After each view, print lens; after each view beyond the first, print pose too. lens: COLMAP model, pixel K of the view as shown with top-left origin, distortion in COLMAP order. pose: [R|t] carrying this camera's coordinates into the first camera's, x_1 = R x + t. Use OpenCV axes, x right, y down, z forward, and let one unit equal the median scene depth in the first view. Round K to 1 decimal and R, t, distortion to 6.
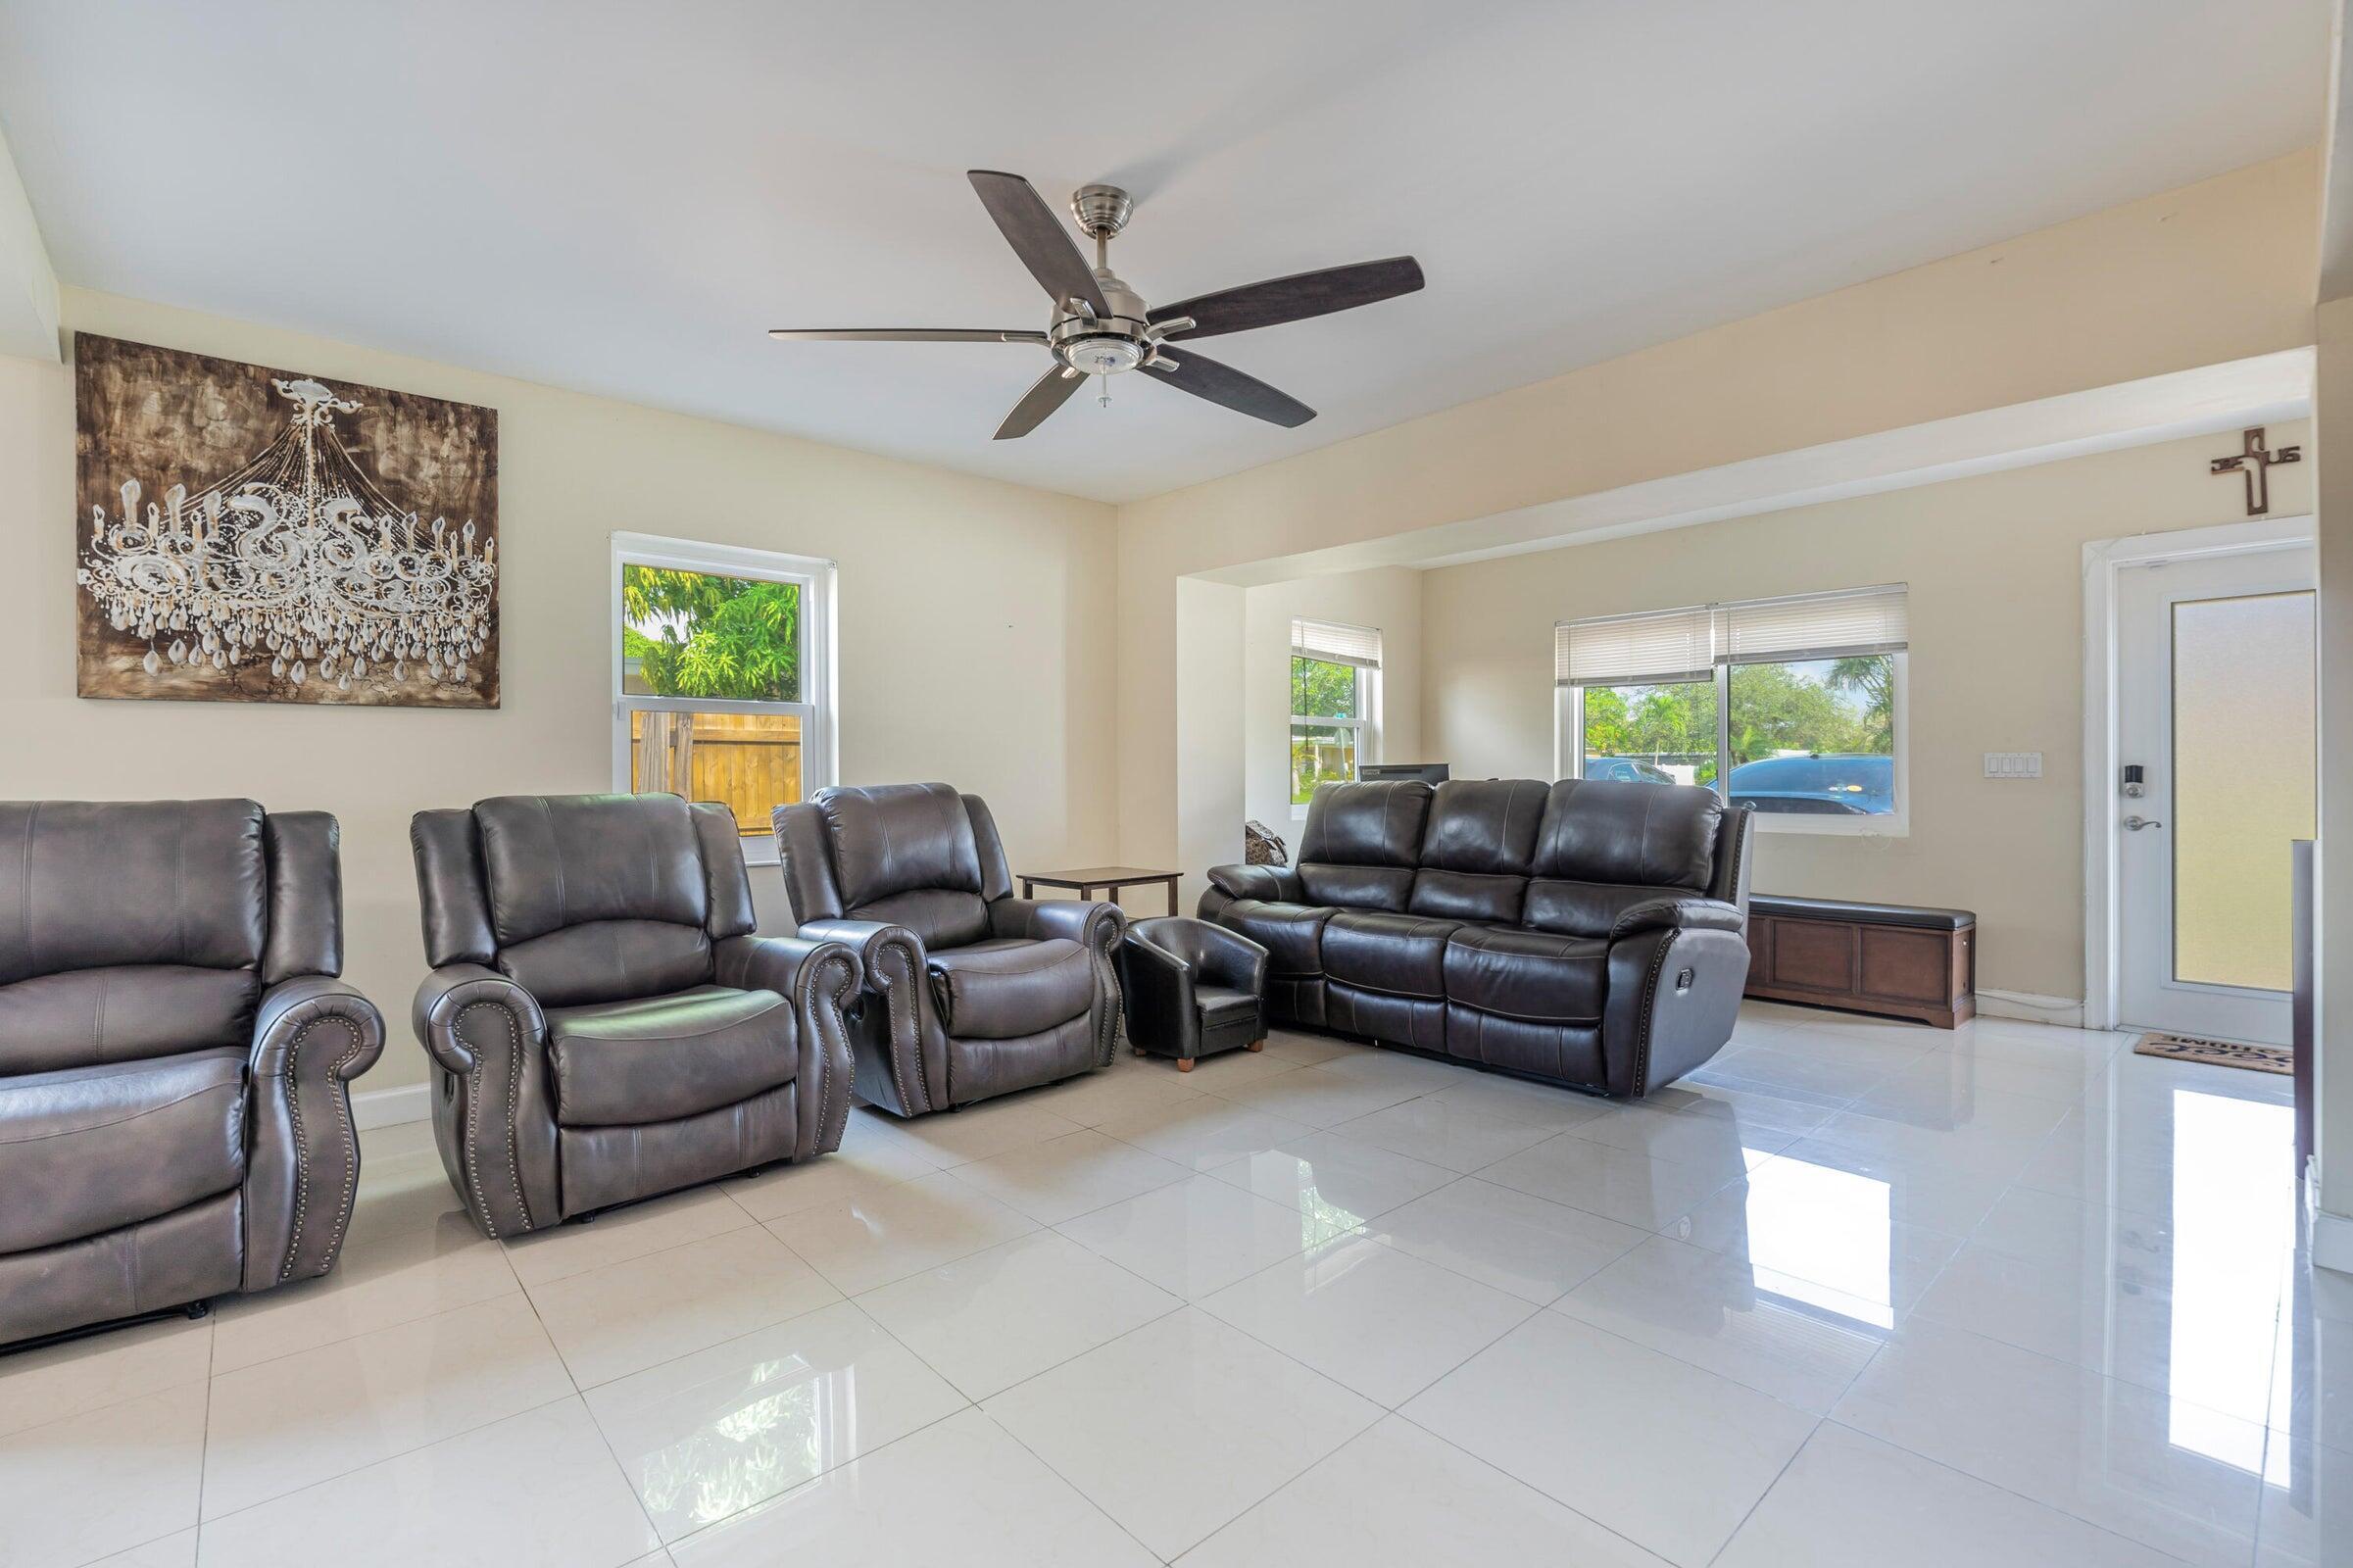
lens RADIAL K [[1056.1, 0, 1154.4], [0, 1056.1, 787.1], [0, 0, 1]] dist [-0.023479, 0.004306]
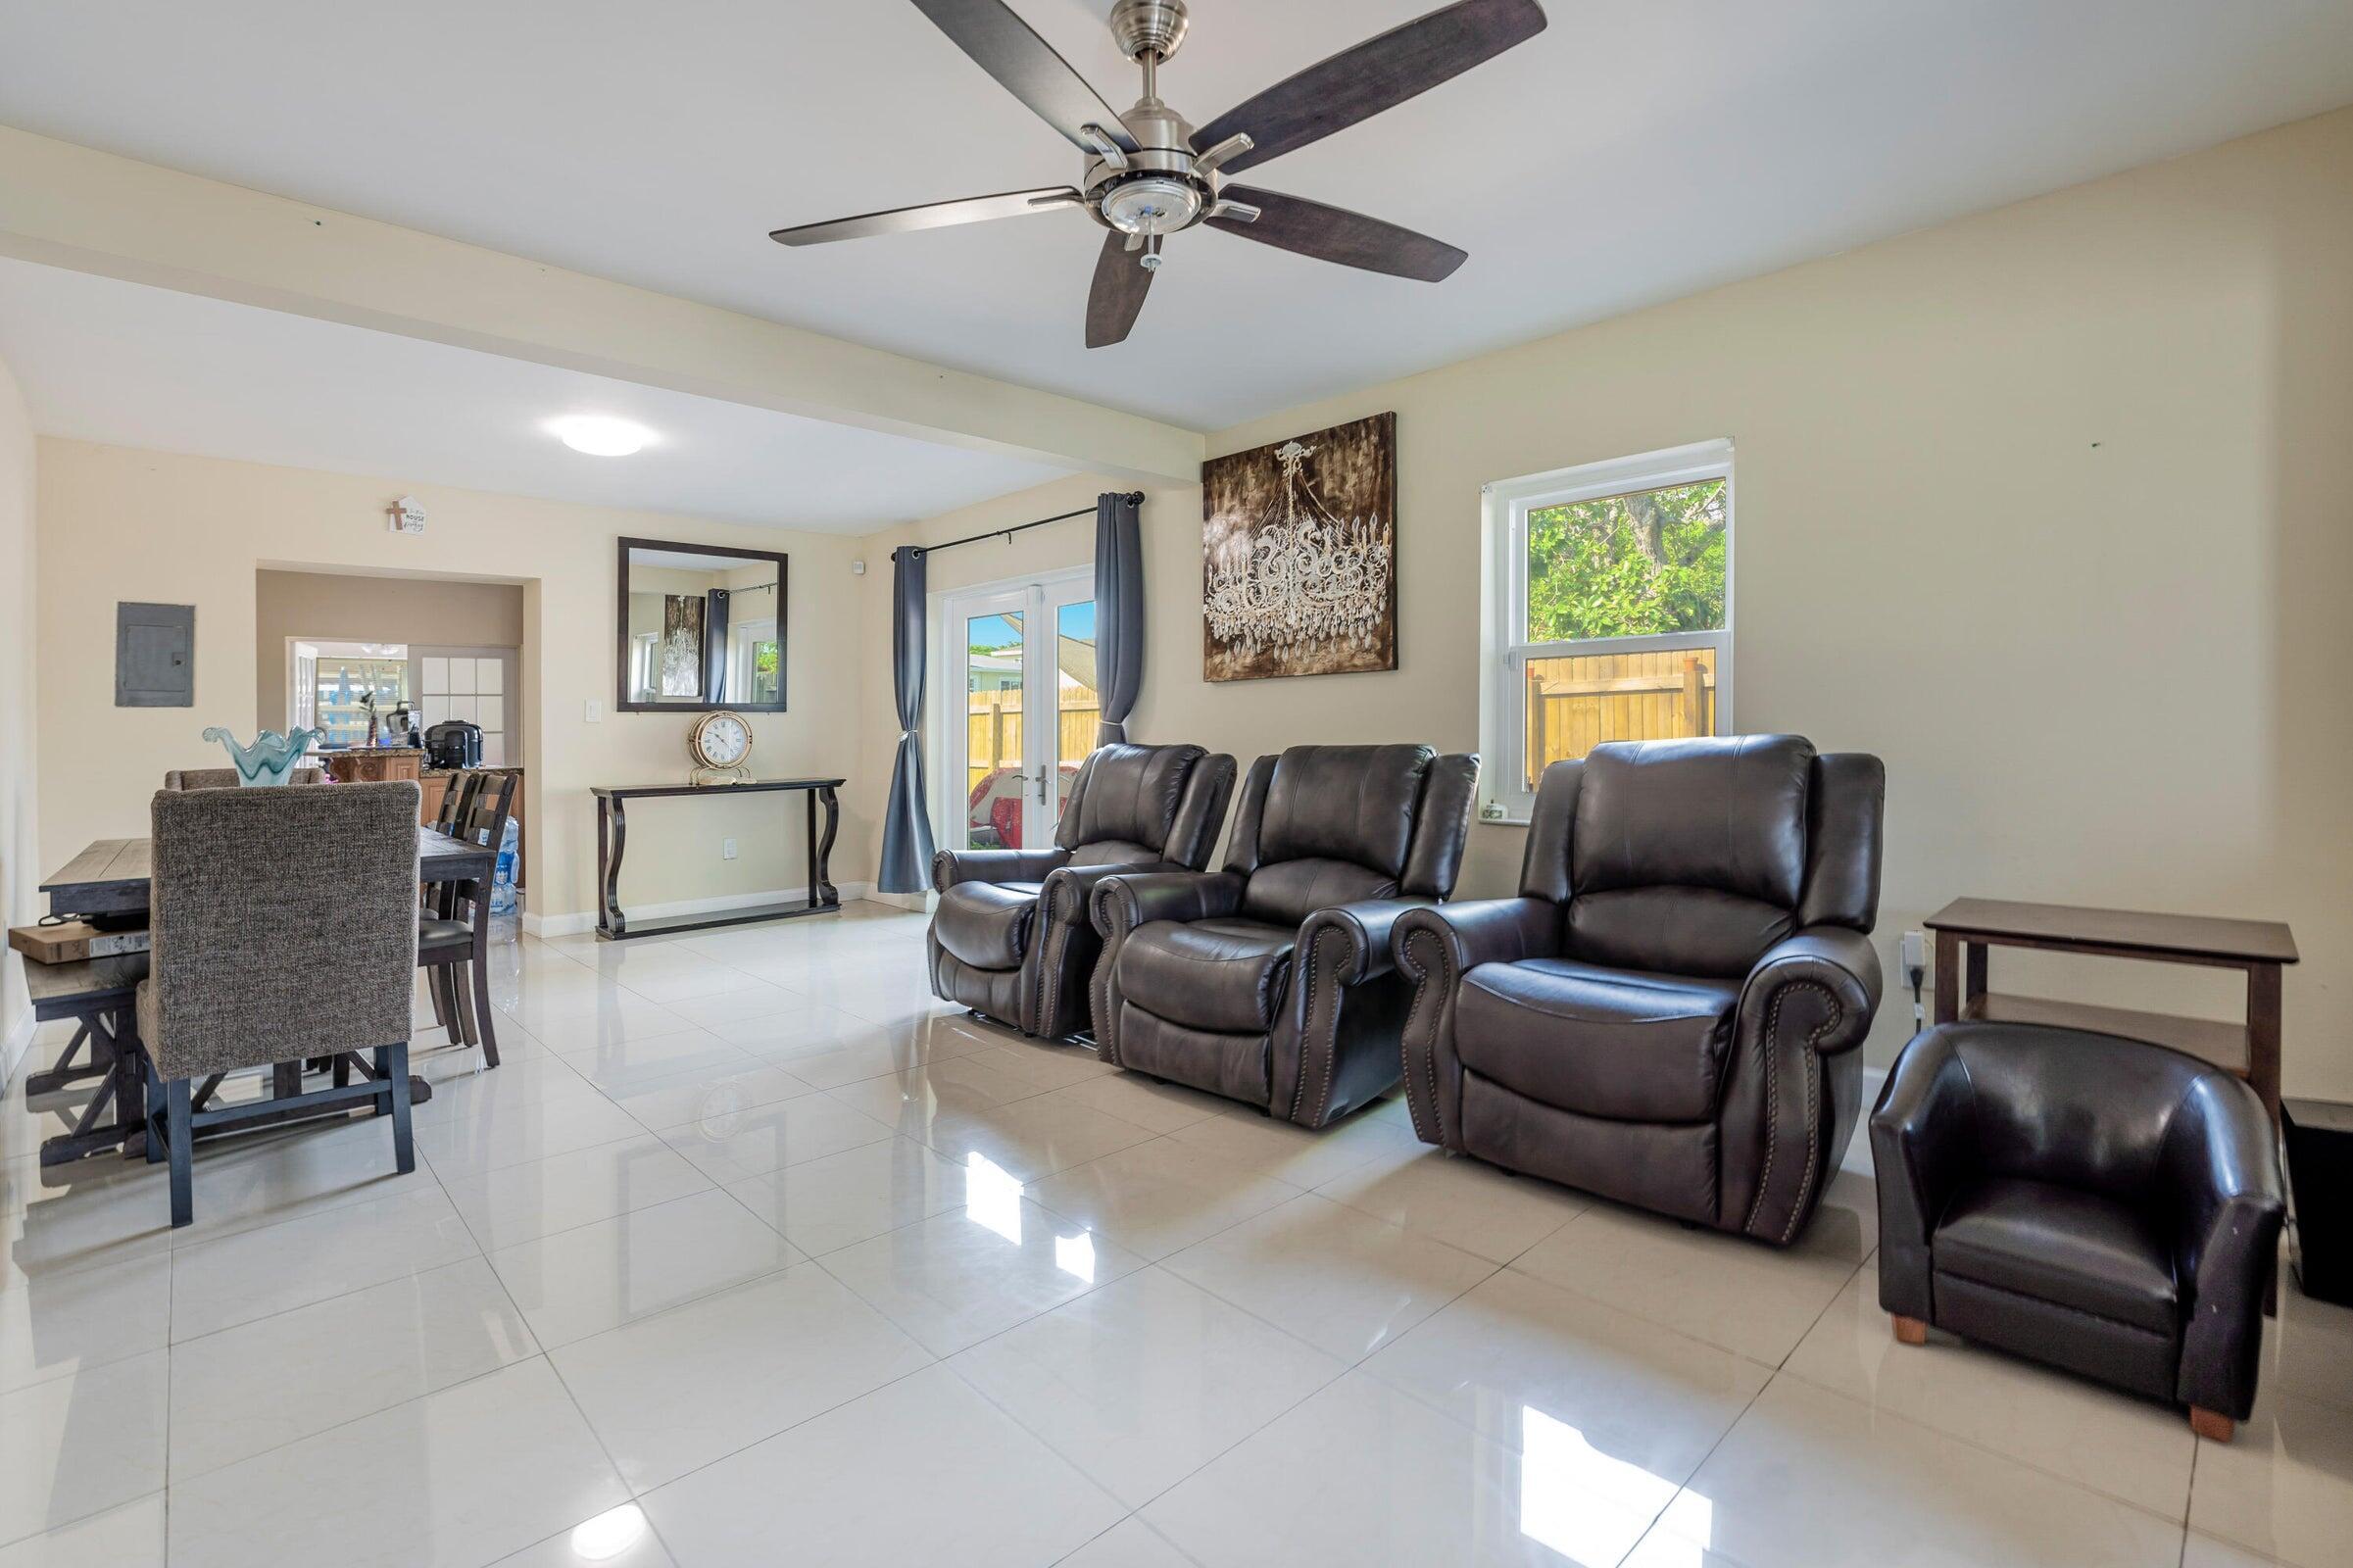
lens RADIAL K [[1056.1, 0, 1172.5], [0, 1056.1, 741.9], [0, 0, 1]] dist [-0.023479, 0.004306]
pose [[0.037905, 0.011348, -0.999217, 0.564712], [-0.002780, 0.999933, 0.011251, -0.007753], [0.999277, 0.002351, 0.037934, 0.758507]]
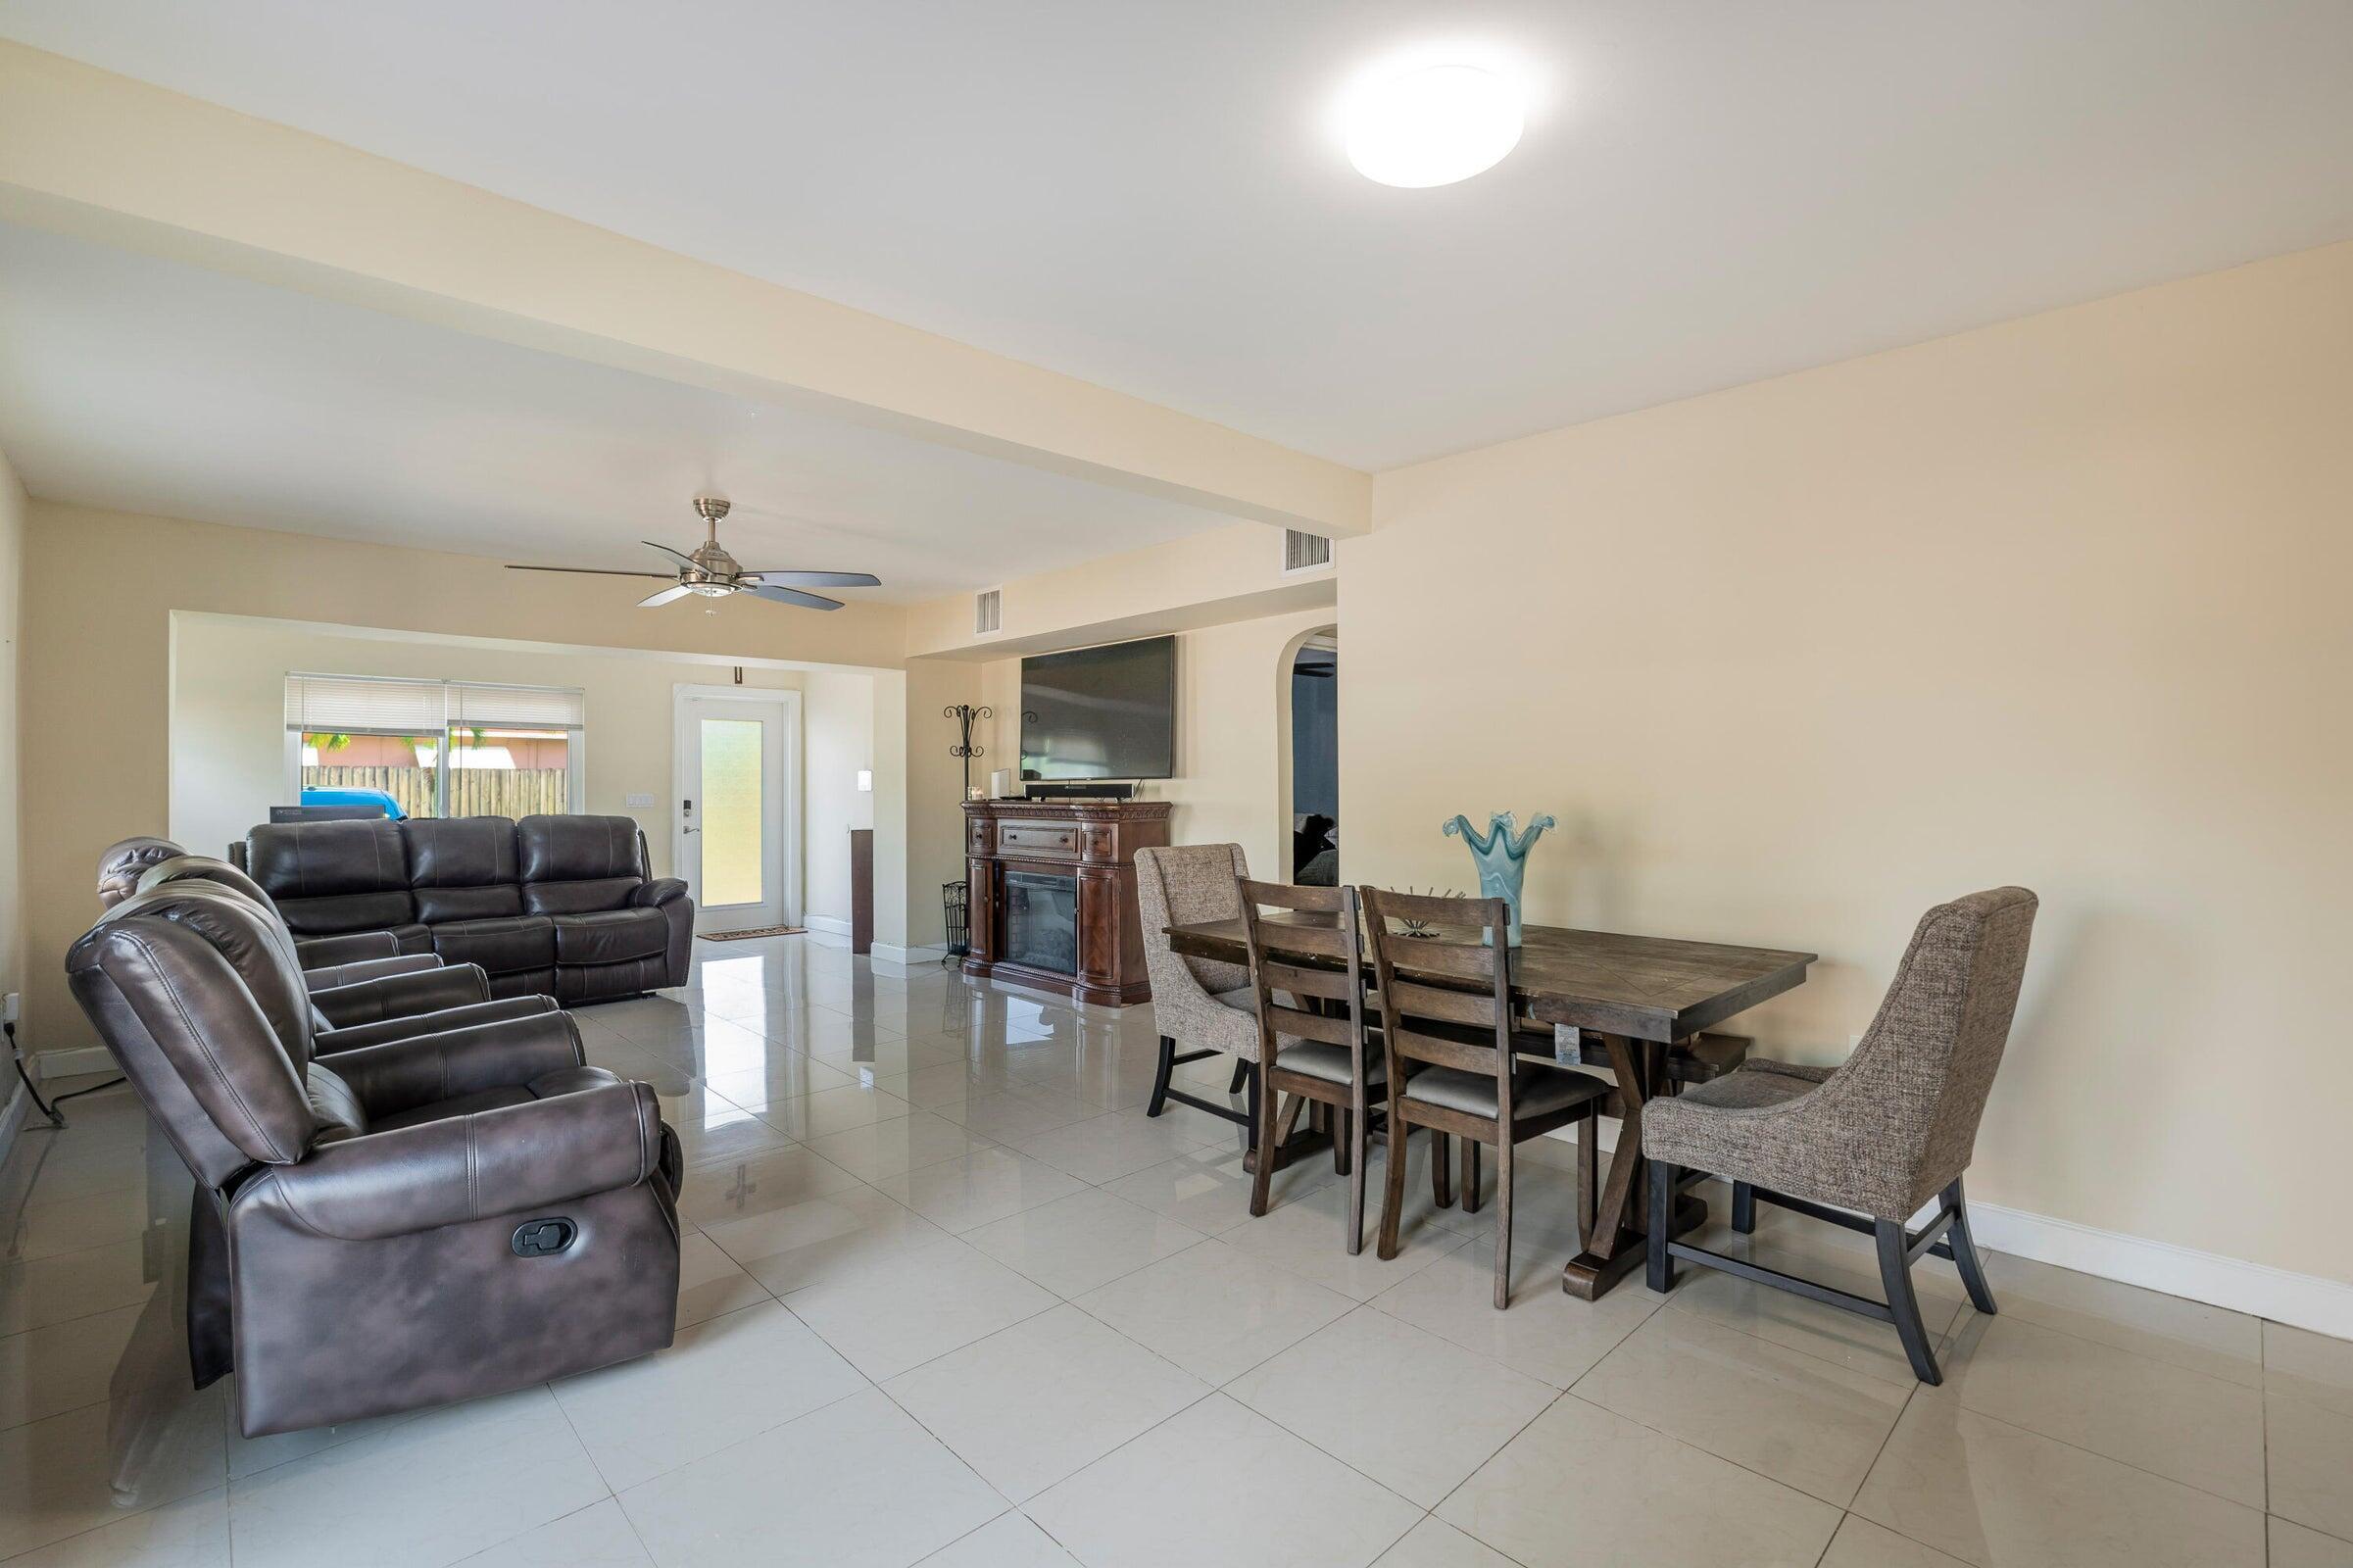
lens RADIAL K [[1056.1, 0, 1162.8], [0, 1056.1, 792.4], [0, 0, 1]] dist [-0.023479, 0.004306]
pose [[-0.017619, -0.006107, 0.999826, -1.414410], [0.016332, 0.999846, 0.006395, -0.044547], [-0.999711, 0.016442, -0.017516, 0.192062]]
